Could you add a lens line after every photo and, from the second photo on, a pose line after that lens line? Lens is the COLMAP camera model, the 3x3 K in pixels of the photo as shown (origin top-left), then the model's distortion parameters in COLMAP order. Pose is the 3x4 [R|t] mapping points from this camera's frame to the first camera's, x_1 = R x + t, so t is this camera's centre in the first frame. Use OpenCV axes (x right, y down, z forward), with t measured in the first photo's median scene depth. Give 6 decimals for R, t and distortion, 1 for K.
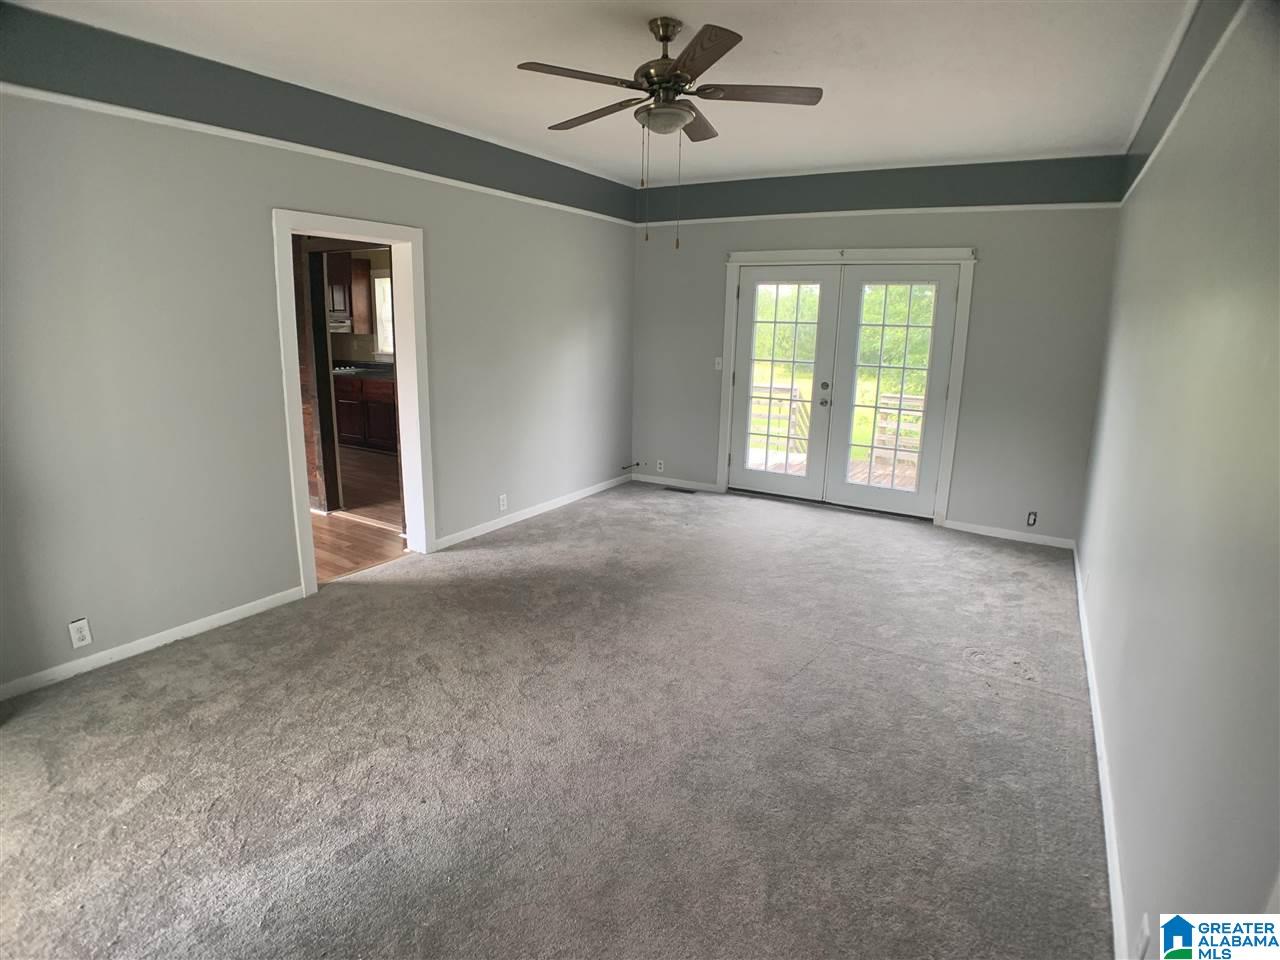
lens RADIAL K [[672.5, 0, 643.2], [0, 672.5, 478.8], [0, 0, 1]] dist [-0.092447, 0.009780]
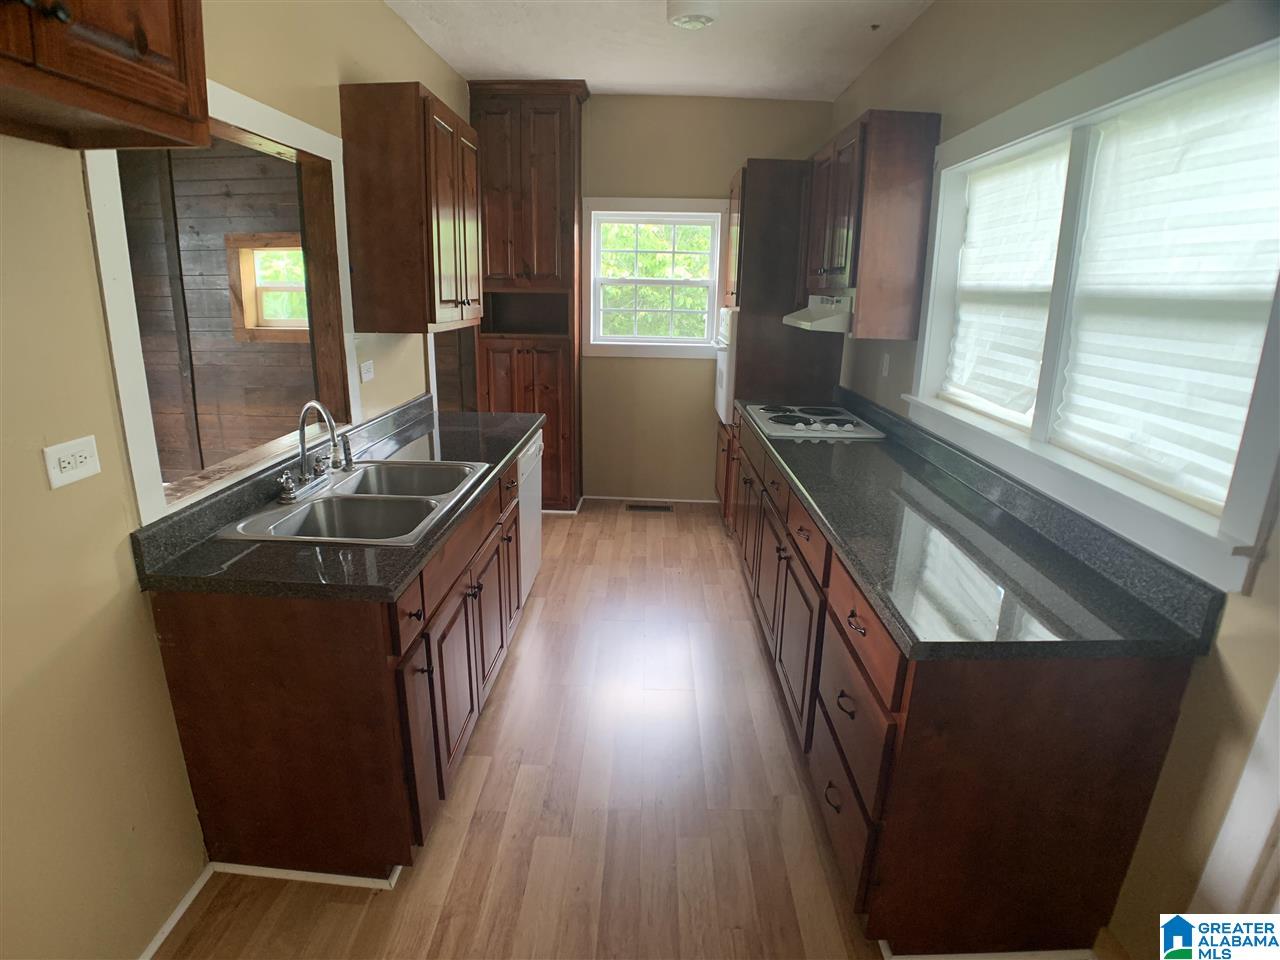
lens RADIAL K [[672.5, 0, 630.9], [0, 672.5, 477.8], [0, 0, 1]] dist [-0.092447, 0.009780]
pose [[0.480541, 0.225319, -0.847533, -0.183552], [-0.211982, 0.967616, 0.137052, -0.171839], [0.850967, 0.113803, 0.512742, 0.731189]]
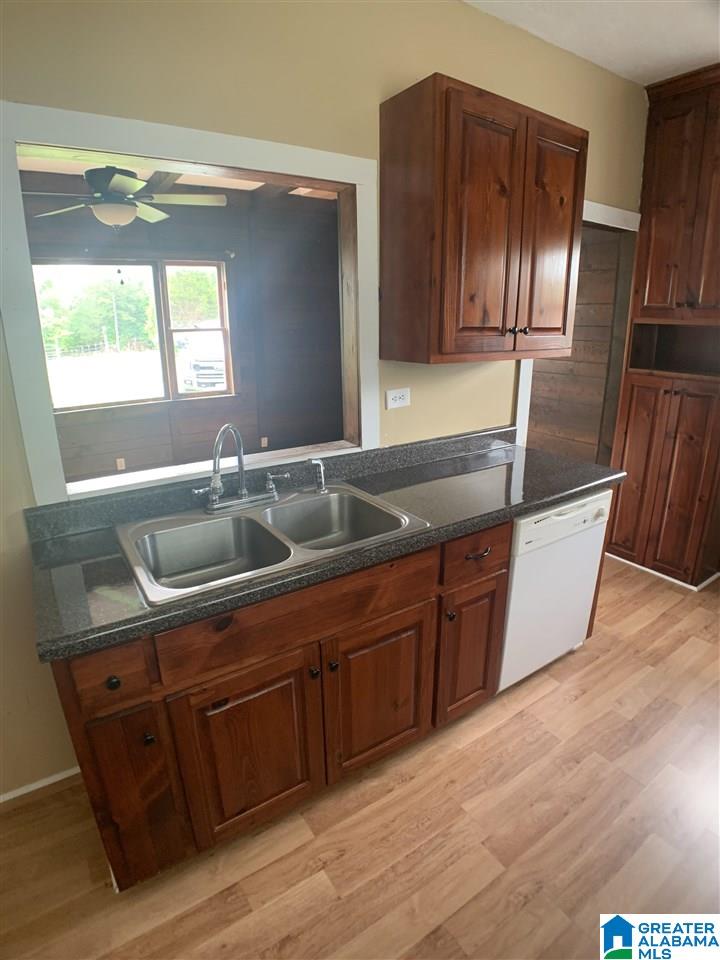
lens RADIAL K [[504.4, 0, 359.2], [0, 504.4, 476.4], [0, 0, 1]] dist [-0.092447, 0.009780]
pose [[-0.433846, 0.249169, -0.865848, -0.303874], [-0.210976, 0.906186, 0.366490, -0.203340], [0.875938, 0.341674, -0.340576, 0.867332]]
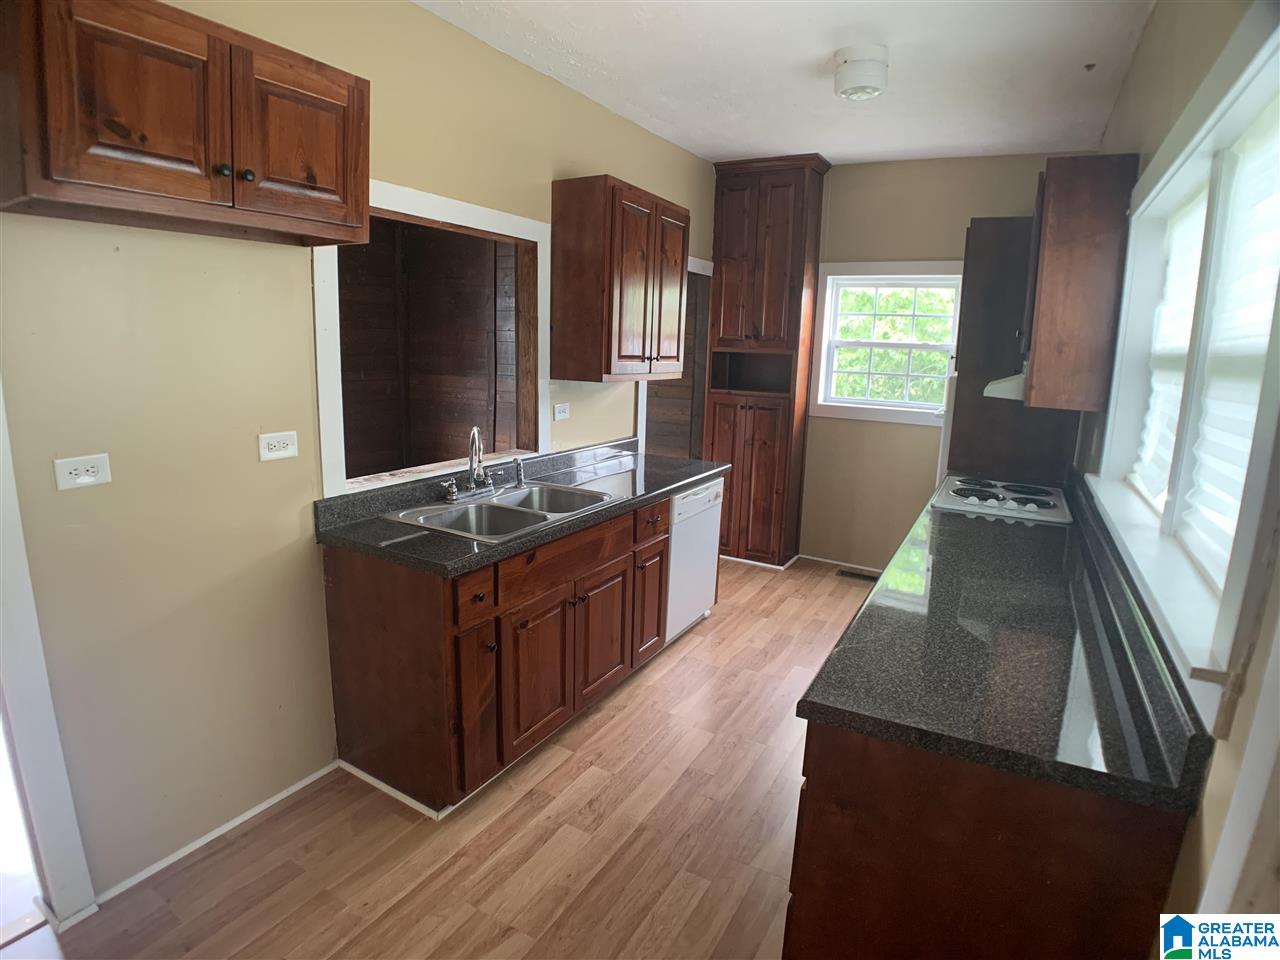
lens RADIAL K [[672.5, 0, 632.3], [0, 672.5, 472.2], [0, 0, 1]] dist [-0.092447, 0.009780]
pose [[0.007107, 0.164611, -0.986333, -0.134044], [-0.260213, 0.952682, 0.157120, -0.190024], [0.965525, 0.255540, 0.049604, 0.814517]]
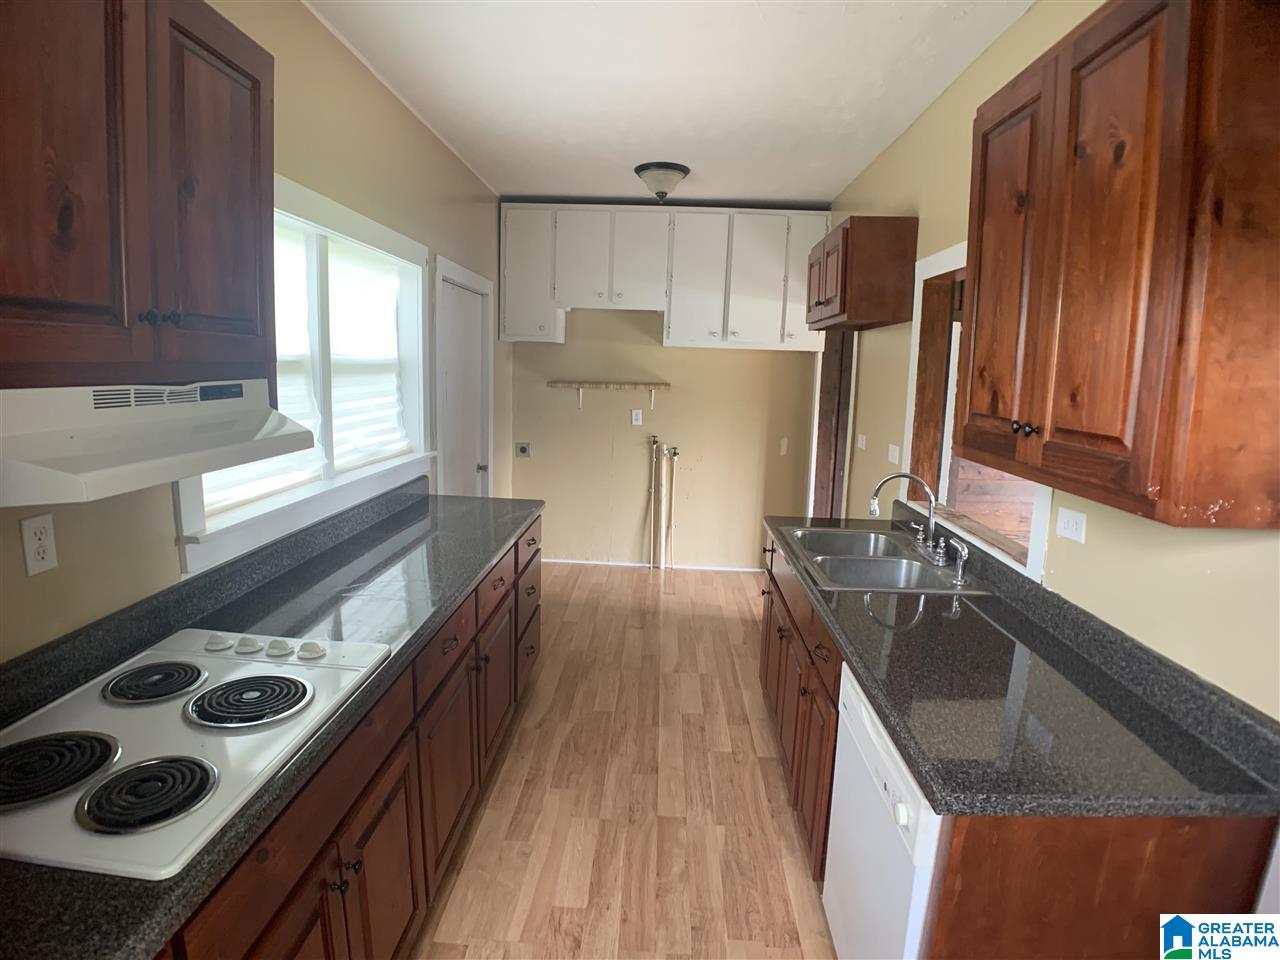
lens RADIAL K [[672.5, 0, 631.0], [0, 672.5, 471.5], [0, 0, 1]] dist [-0.092447, 0.009780]
pose [[-0.462760, -0.169986, 0.870034, -0.658797], [0.171627, 0.945694, 0.276055, -0.249257], [-0.869711, 0.277068, -0.408455, 0.990478]]
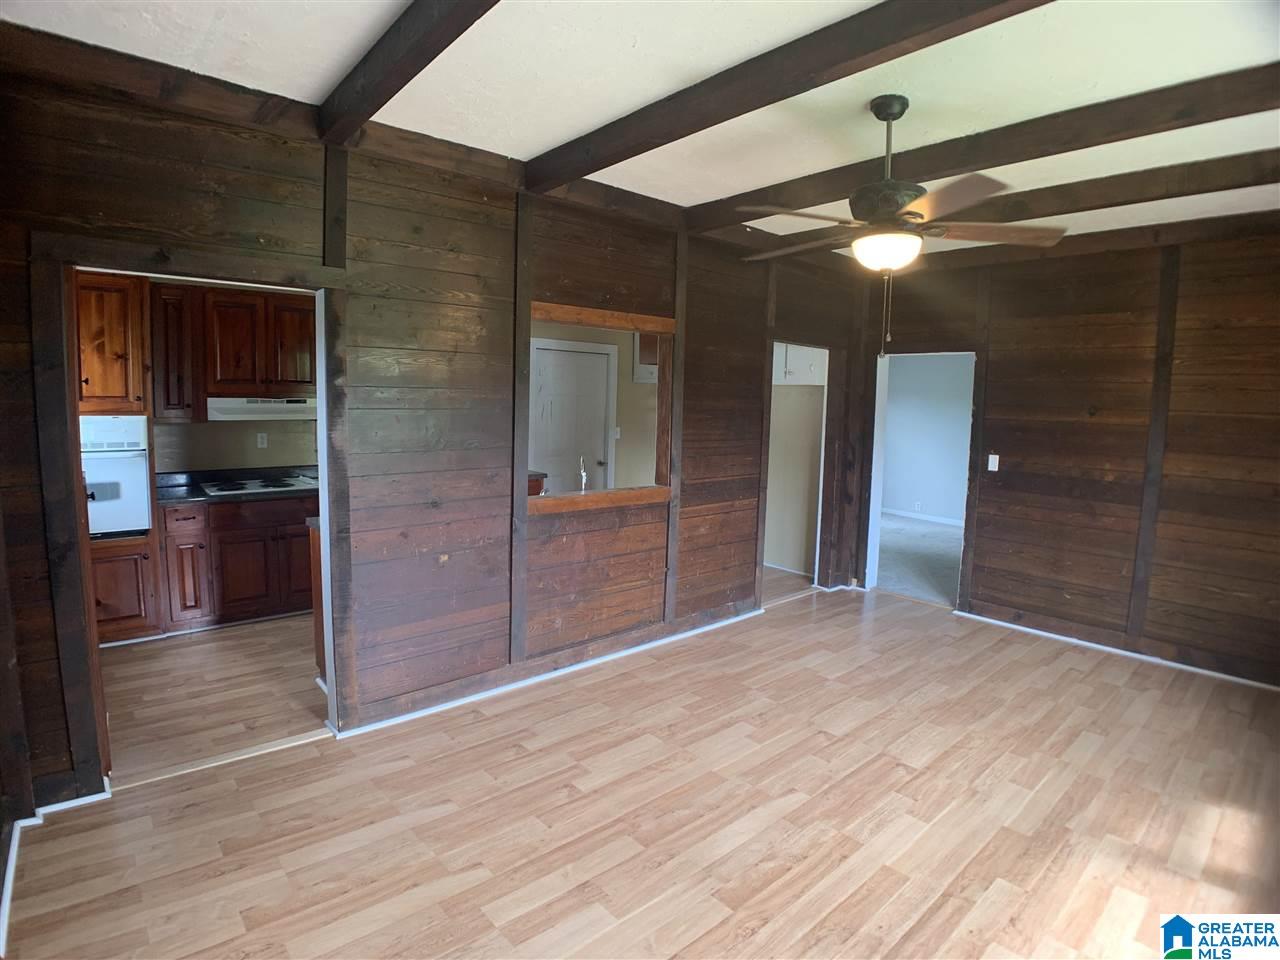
lens RADIAL K [[672.5, 0, 626.8], [0, 672.5, 460.6], [0, 0, 1]] dist [-0.092447, 0.009780]
pose [[0.310869, -0.104099, 0.944735, -0.929179], [0.206463, 0.977645, 0.039788, -0.151781], [-0.927757, 0.182683, 0.325412, 0.554691]]
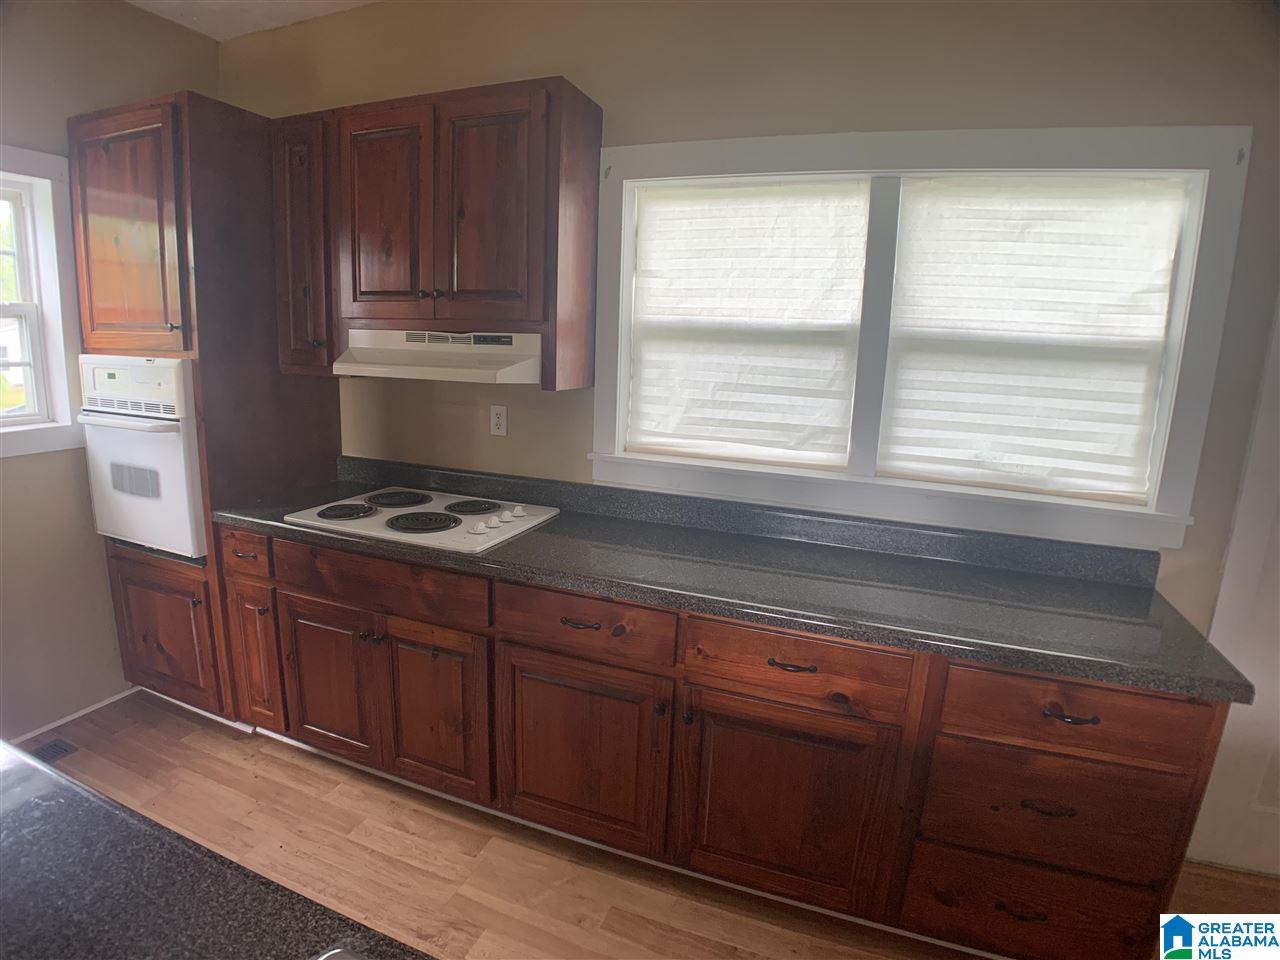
lens RADIAL K [[672.5, 0, 637.2], [0, 672.5, 476.5], [0, 0, 1]] dist [-0.092447, 0.009780]
pose [[0.985661, -0.018302, 0.167744, -0.451807], [0.024011, 0.999197, -0.032065, -0.178169], [-0.167022, 0.035633, 0.985309, 0.745845]]
